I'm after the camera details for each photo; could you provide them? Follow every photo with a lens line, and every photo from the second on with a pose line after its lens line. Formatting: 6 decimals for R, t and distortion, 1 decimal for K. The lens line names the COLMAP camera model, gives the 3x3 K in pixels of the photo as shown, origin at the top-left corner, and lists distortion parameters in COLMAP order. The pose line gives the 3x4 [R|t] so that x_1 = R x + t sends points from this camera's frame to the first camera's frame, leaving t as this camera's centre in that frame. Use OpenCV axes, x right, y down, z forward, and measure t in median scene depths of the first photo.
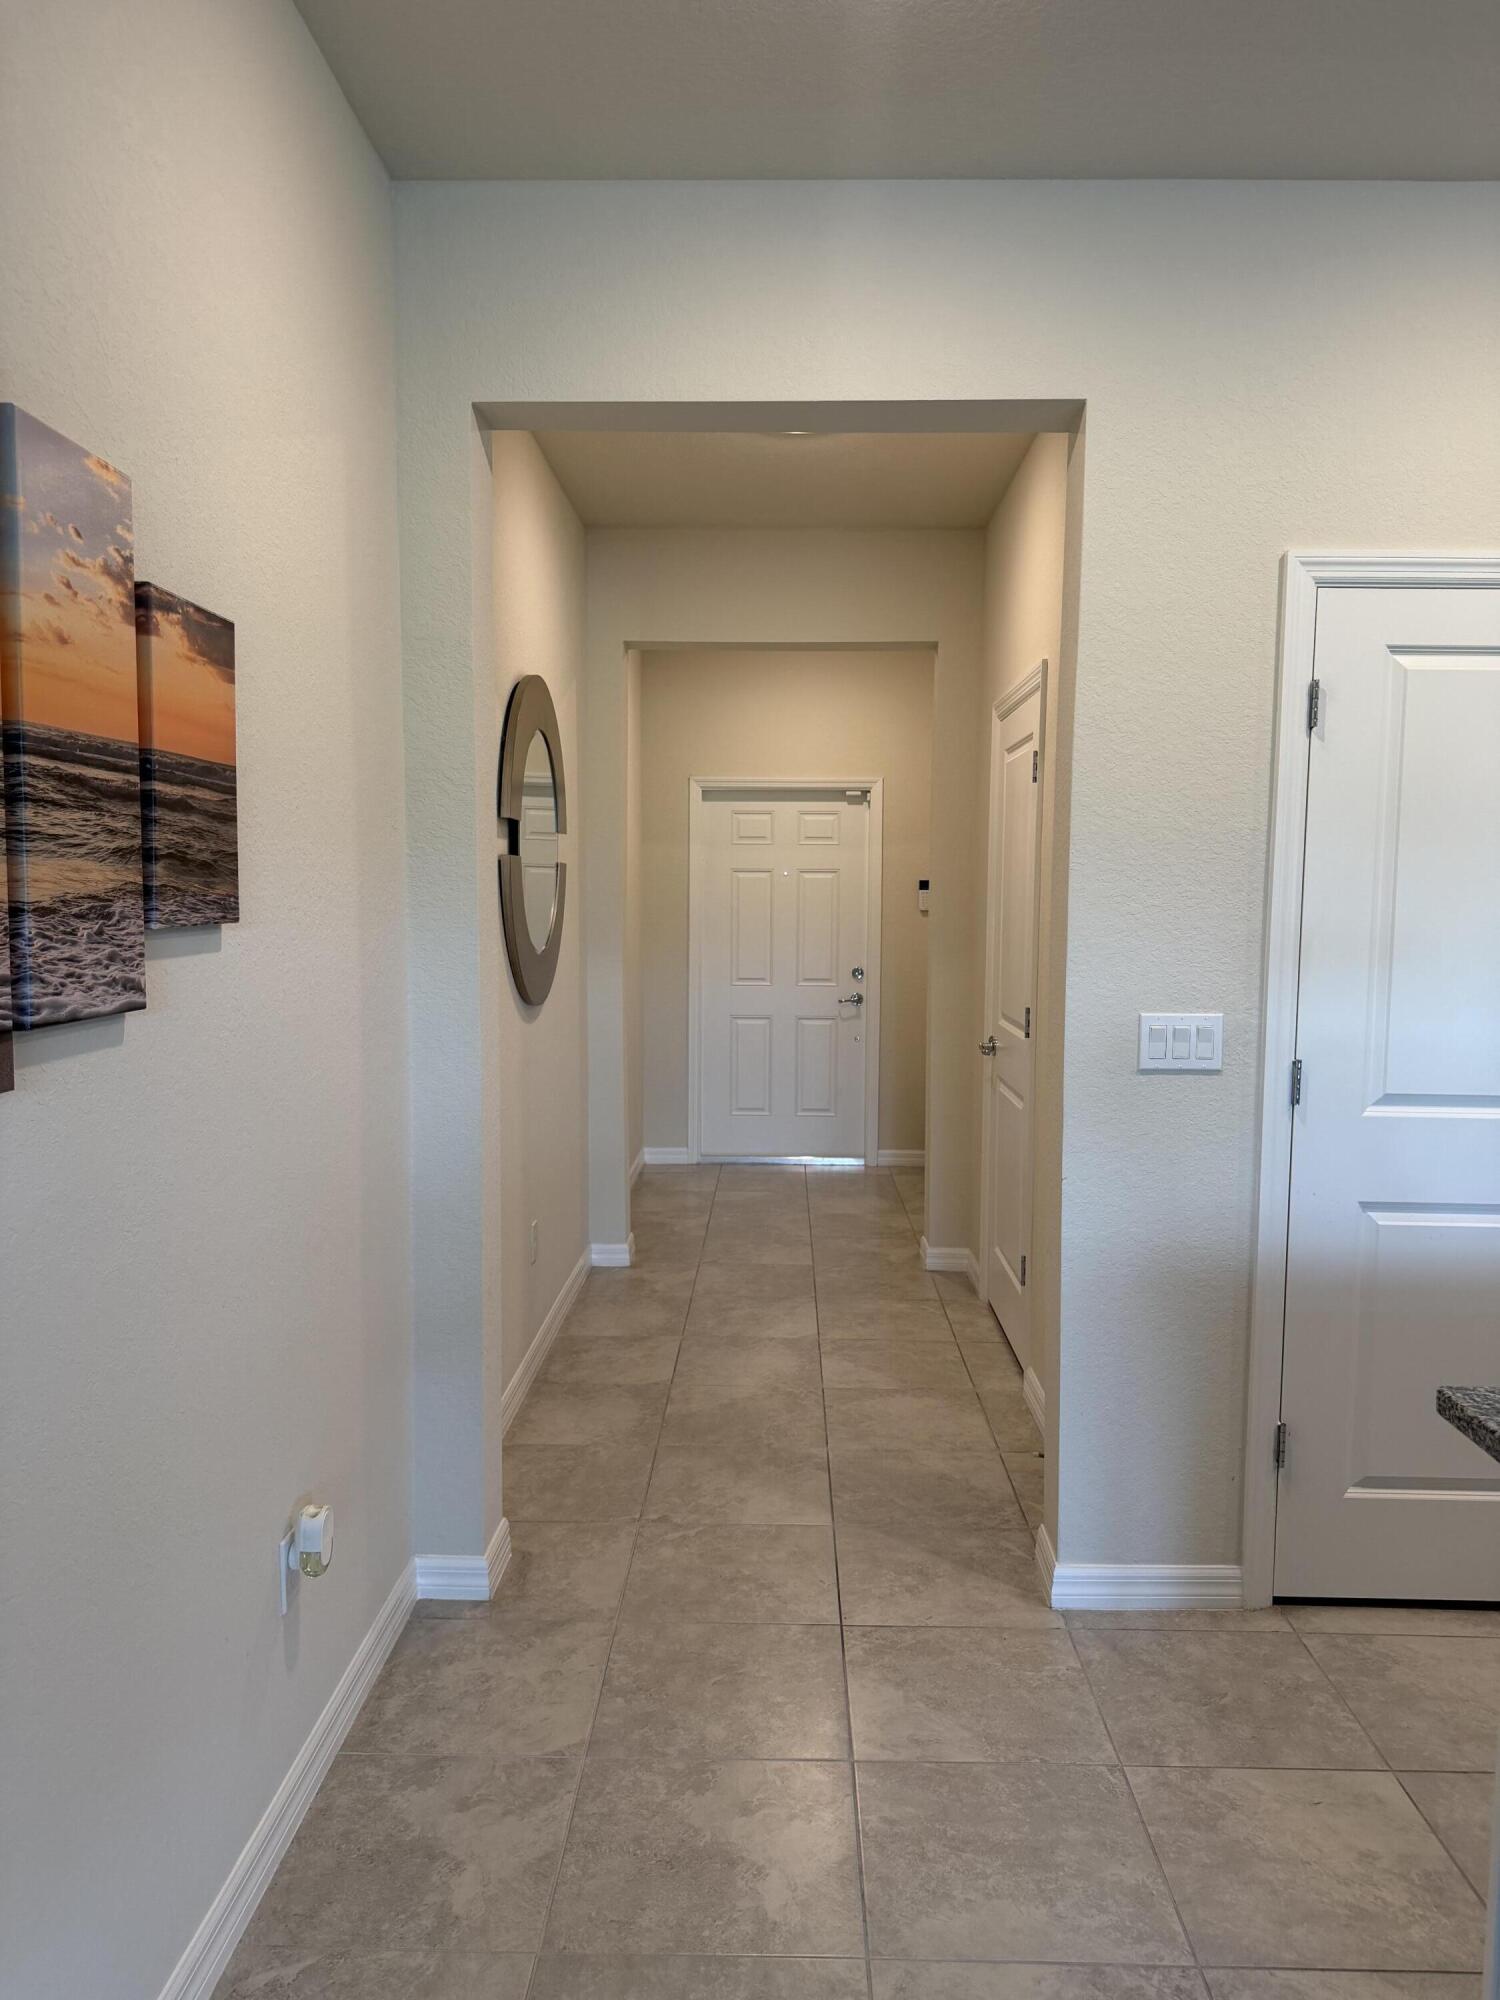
lens RADIAL K [[1417.4, 0, 750.6], [0, 1417.4, 1006.0], [0, 0, 1]] dist [0.102501, -0.153852]
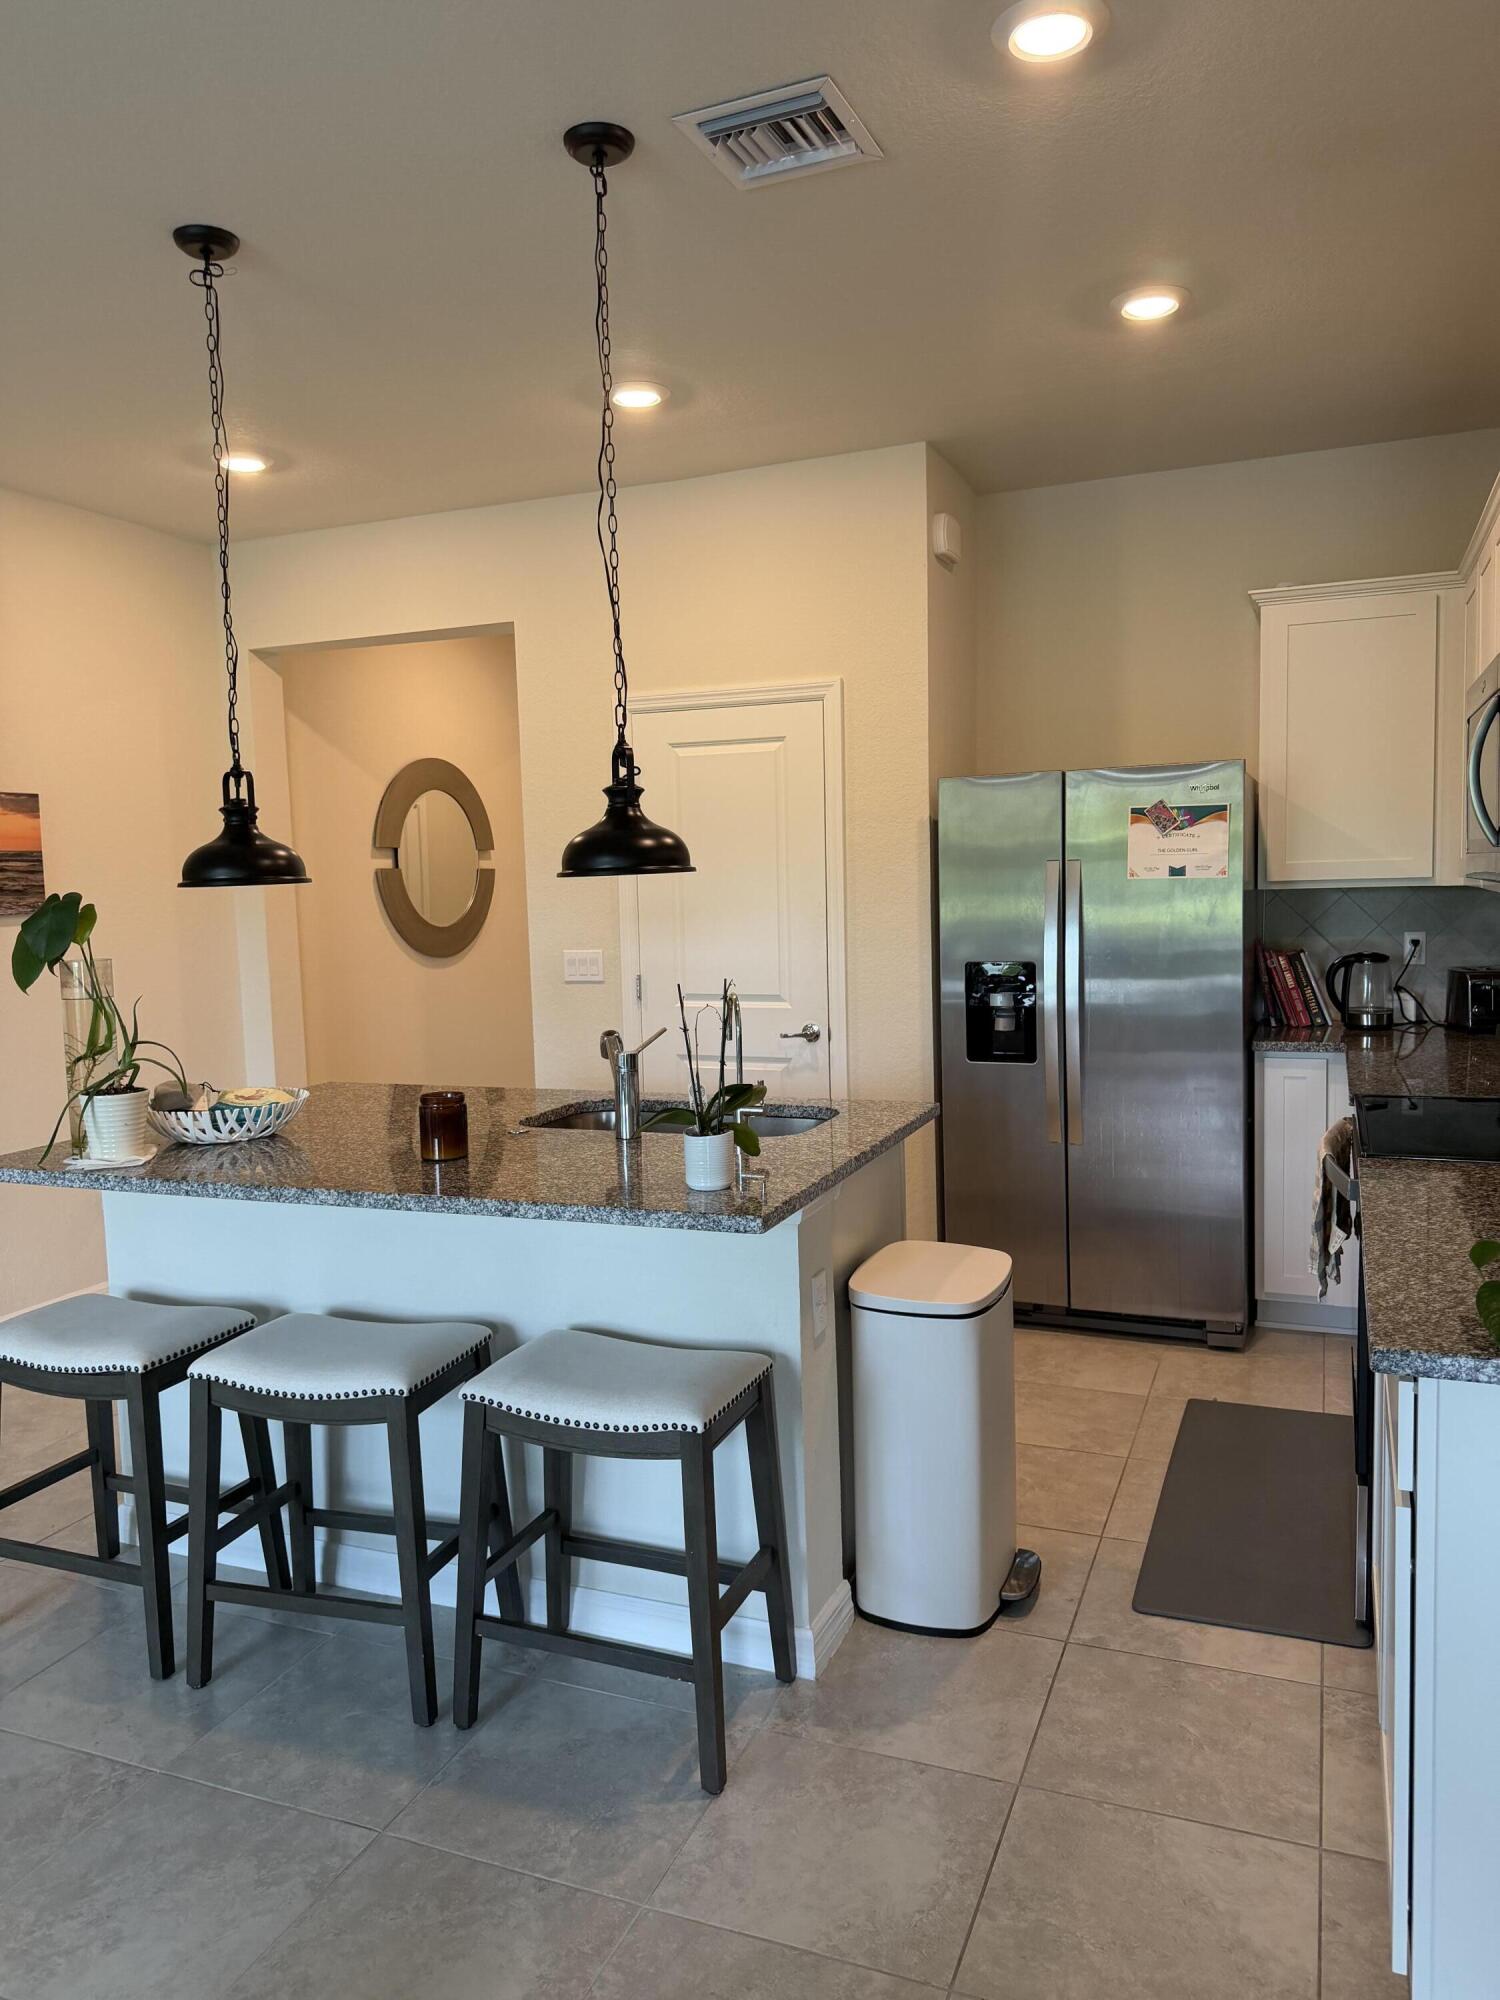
lens RADIAL K [[1417.4, 0, 750.6], [0, 1417.4, 1006.0], [0, 0, 1]] dist [0.102501, -0.153852]
pose [[0.933081, -0.002592, -0.359656, 1.125172], [0.008230, 0.999866, 0.014147, 0.051382], [0.359571, -0.016160, 0.932978, -0.593770]]
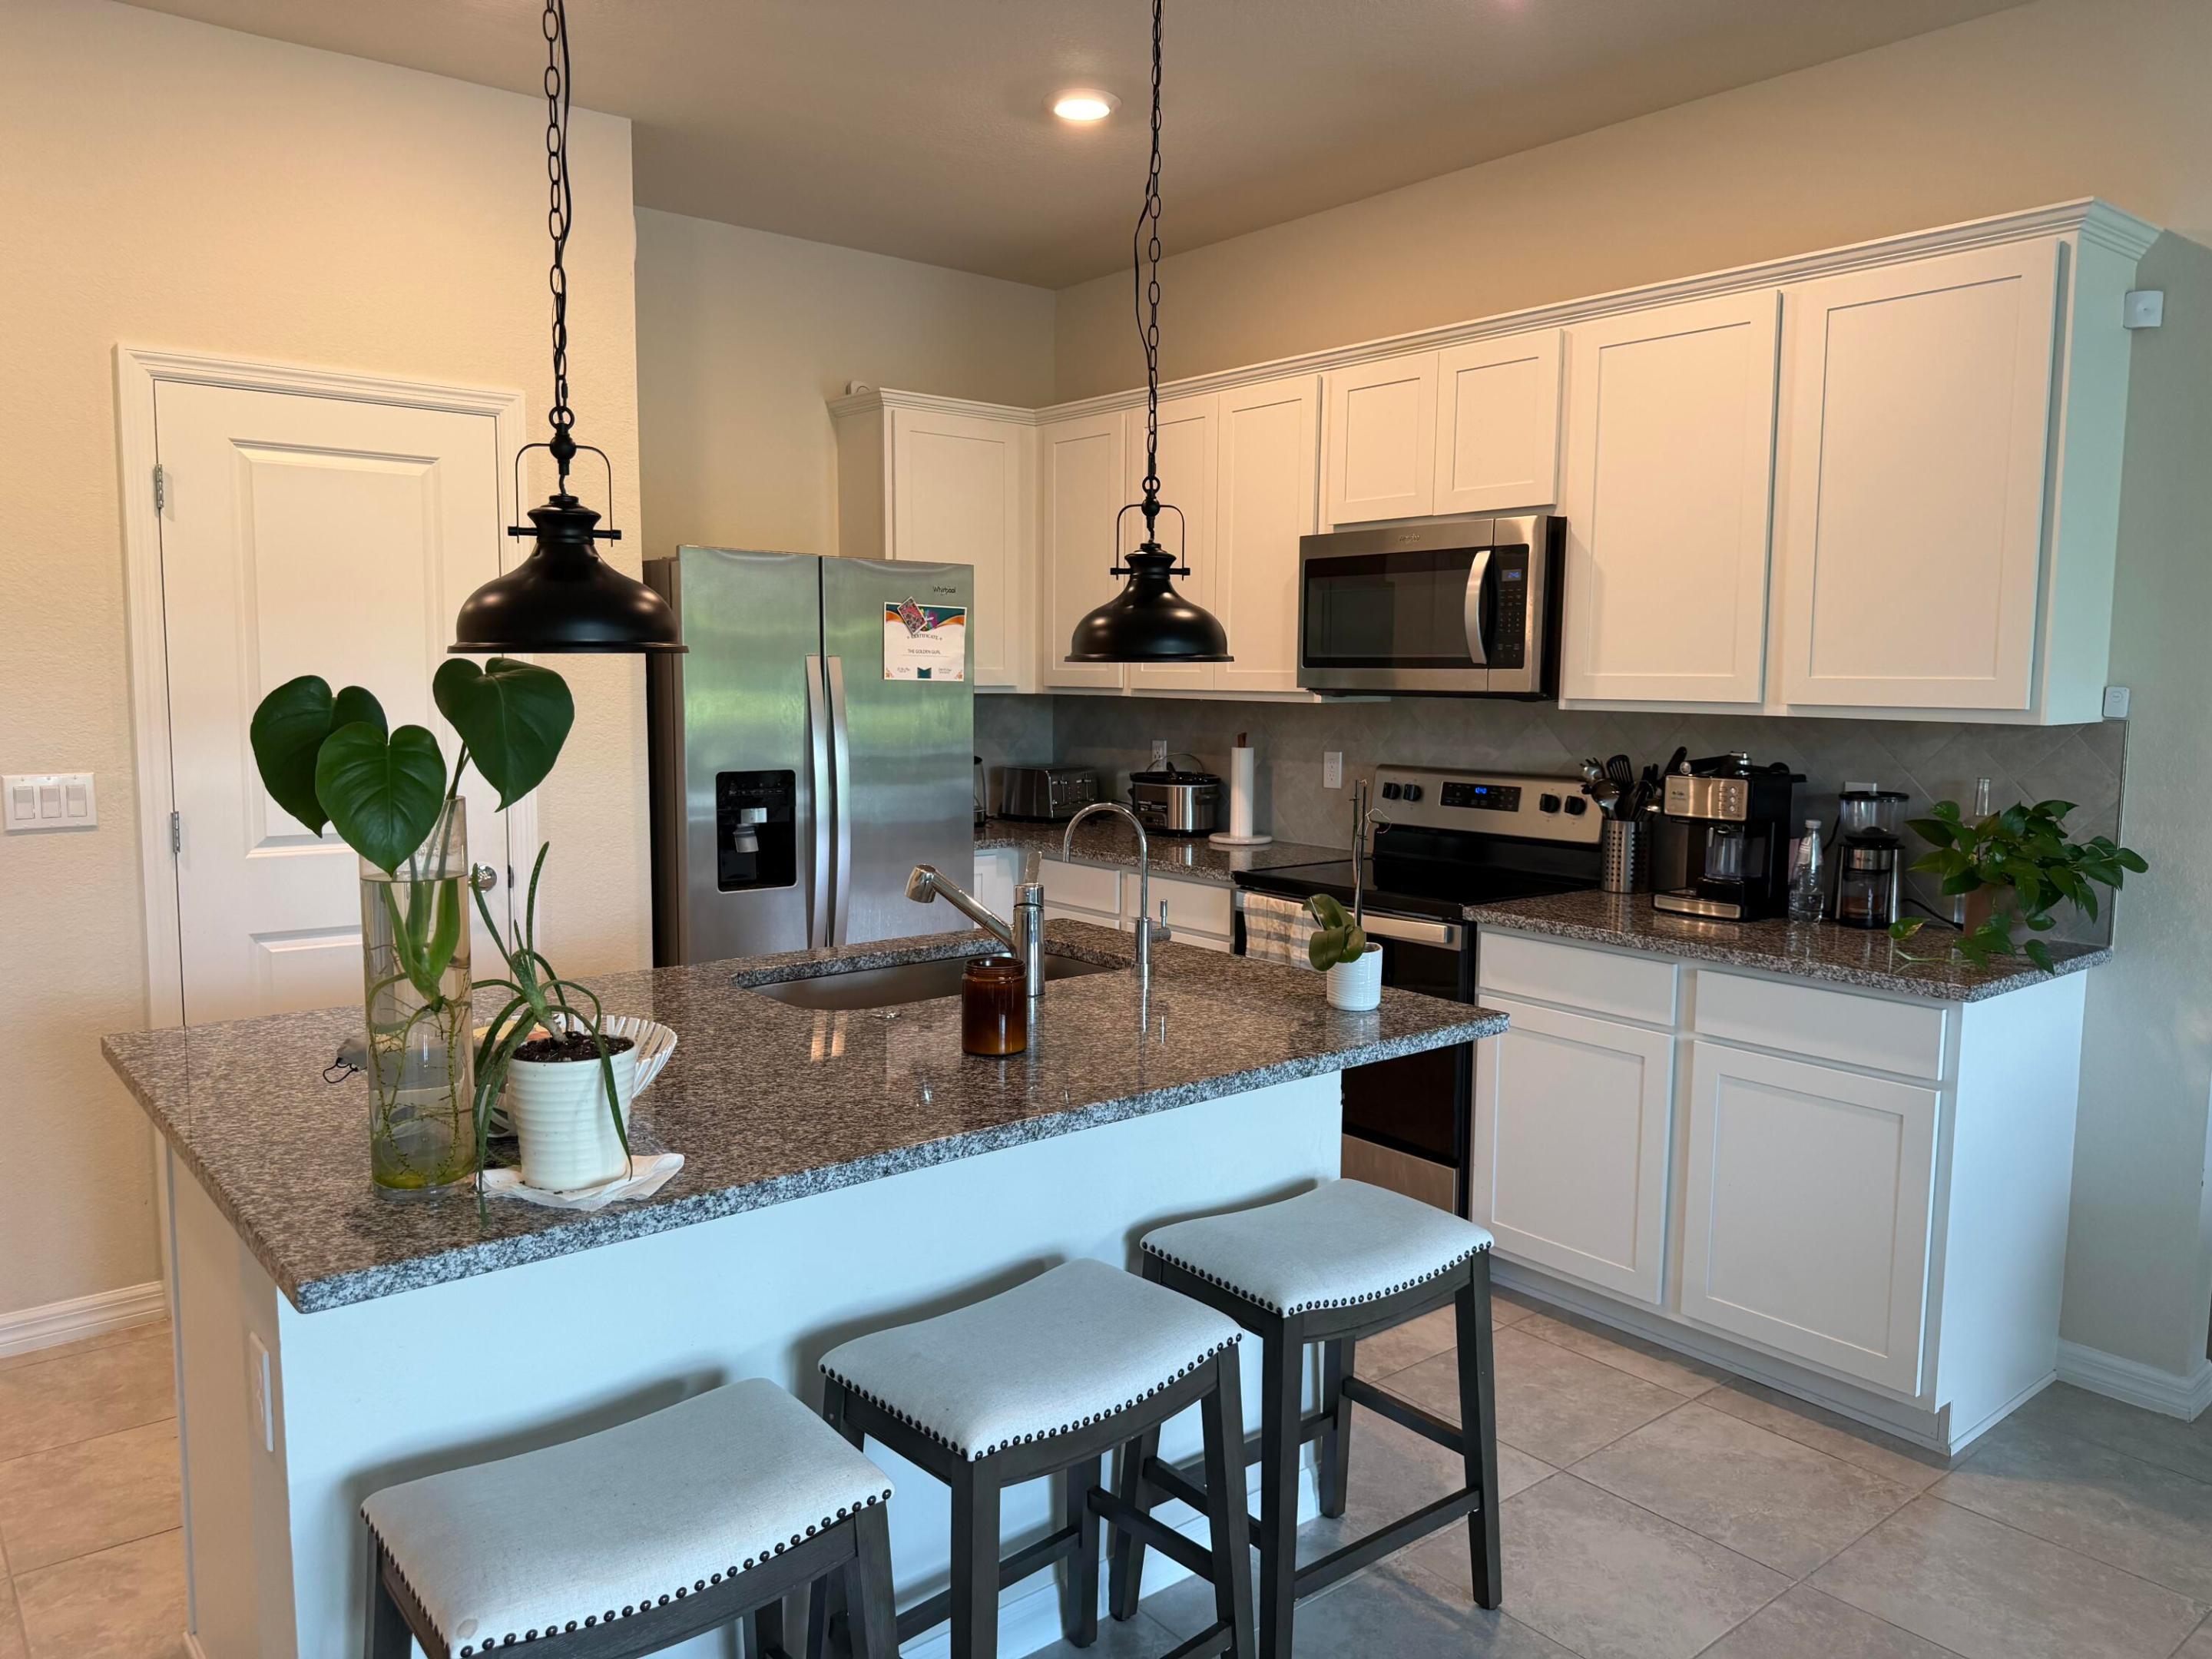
lens RADIAL K [[1566.6, 0, 1108.0], [0, 1566.6, 832.1], [0, 0, 1]] dist [0.061350, -0.076917]
pose [[0.756516, -0.069863, 0.650233, 0.128671], [0.047899, 0.997526, 0.051449, 0.024442], [-0.652219, -0.007776, 0.757991, -0.375773]]
